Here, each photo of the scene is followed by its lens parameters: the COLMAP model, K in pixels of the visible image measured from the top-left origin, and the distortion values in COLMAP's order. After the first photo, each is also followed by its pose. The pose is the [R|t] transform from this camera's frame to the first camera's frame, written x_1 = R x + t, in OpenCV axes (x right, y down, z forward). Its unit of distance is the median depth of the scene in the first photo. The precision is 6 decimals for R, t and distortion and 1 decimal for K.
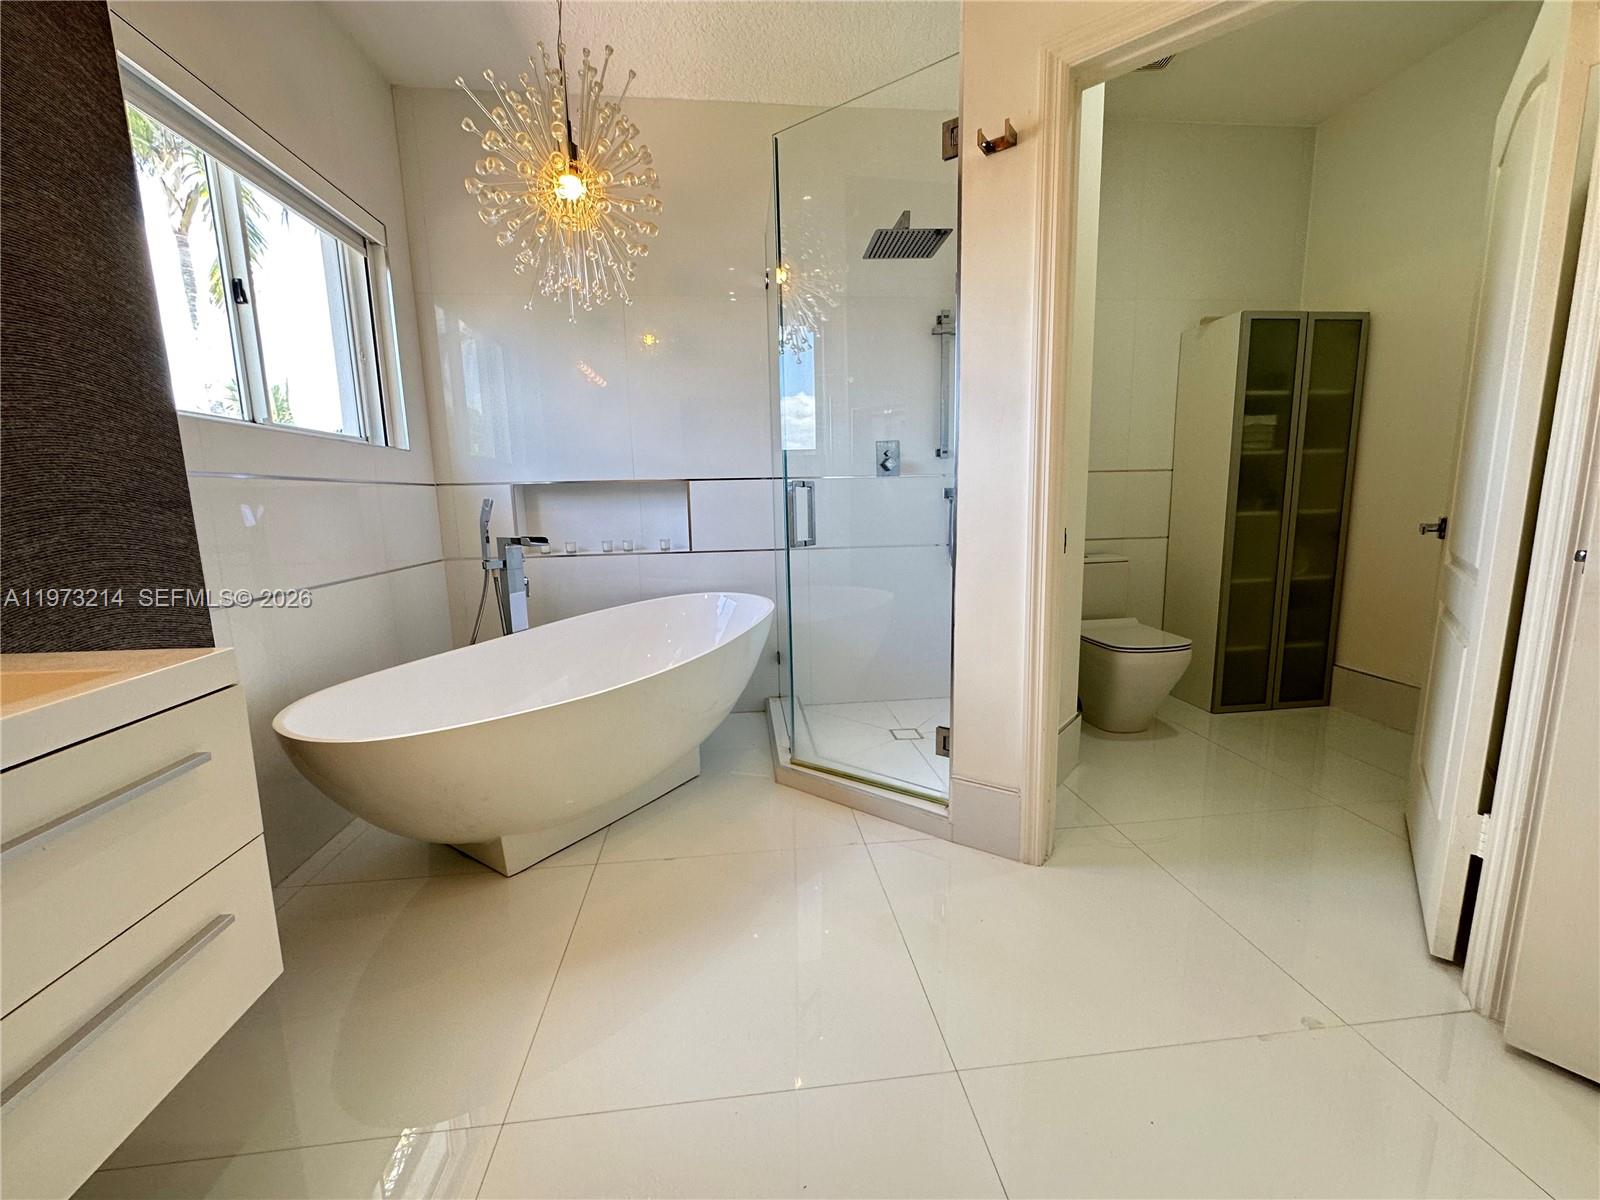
lens RADIAL K [[641.5, 0, 799.8], [0, 641.5, 600.5], [0, 0, 1]] dist [0.001331, -0.000958]
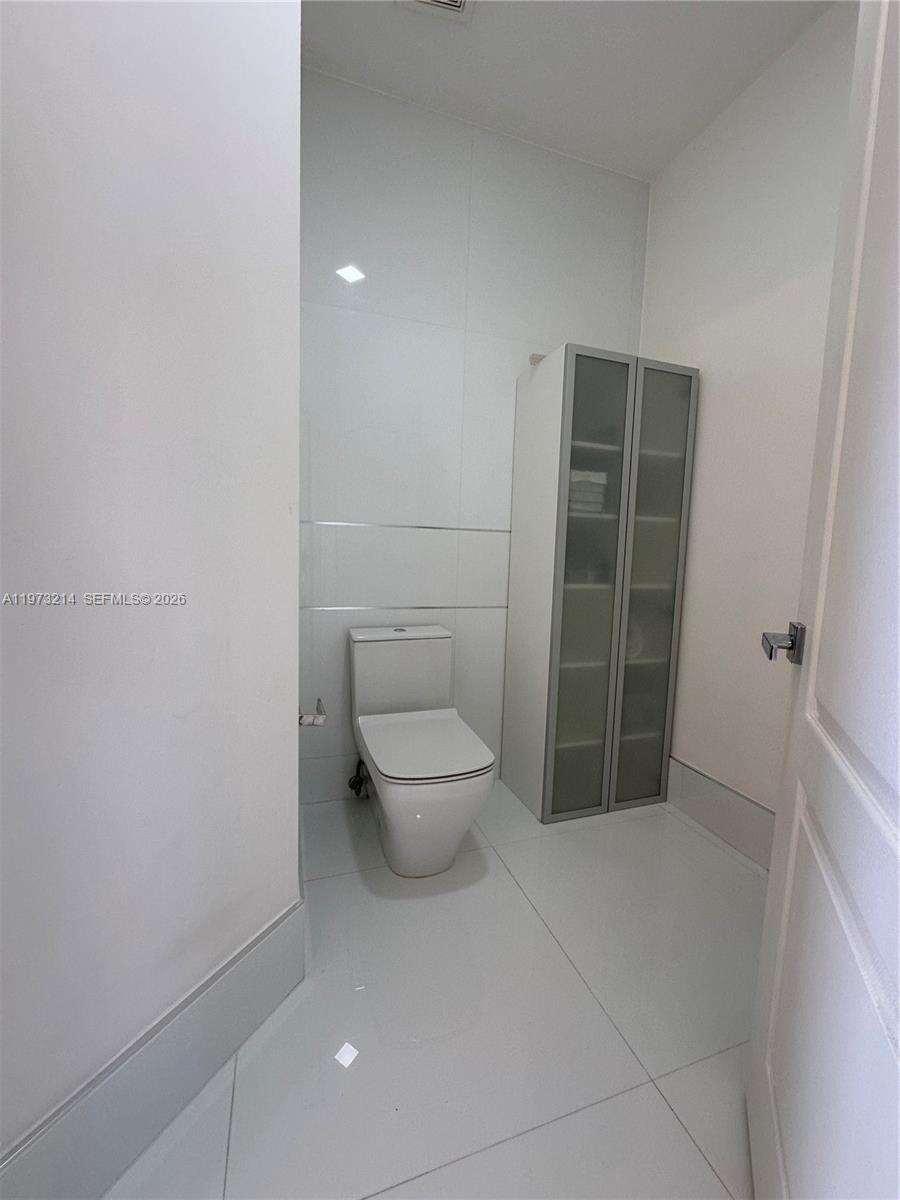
lens RADIAL K [[481.1, 0, 448.2], [0, 481.1, 602.5], [0, 0, 1]] dist [0.001331, -0.000958]
pose [[0.975160, 0.027912, 0.219735, 0.394646], [-0.016852, 0.998502, -0.052048, -0.078497], [-0.220859, 0.047052, 0.974170, 0.422911]]
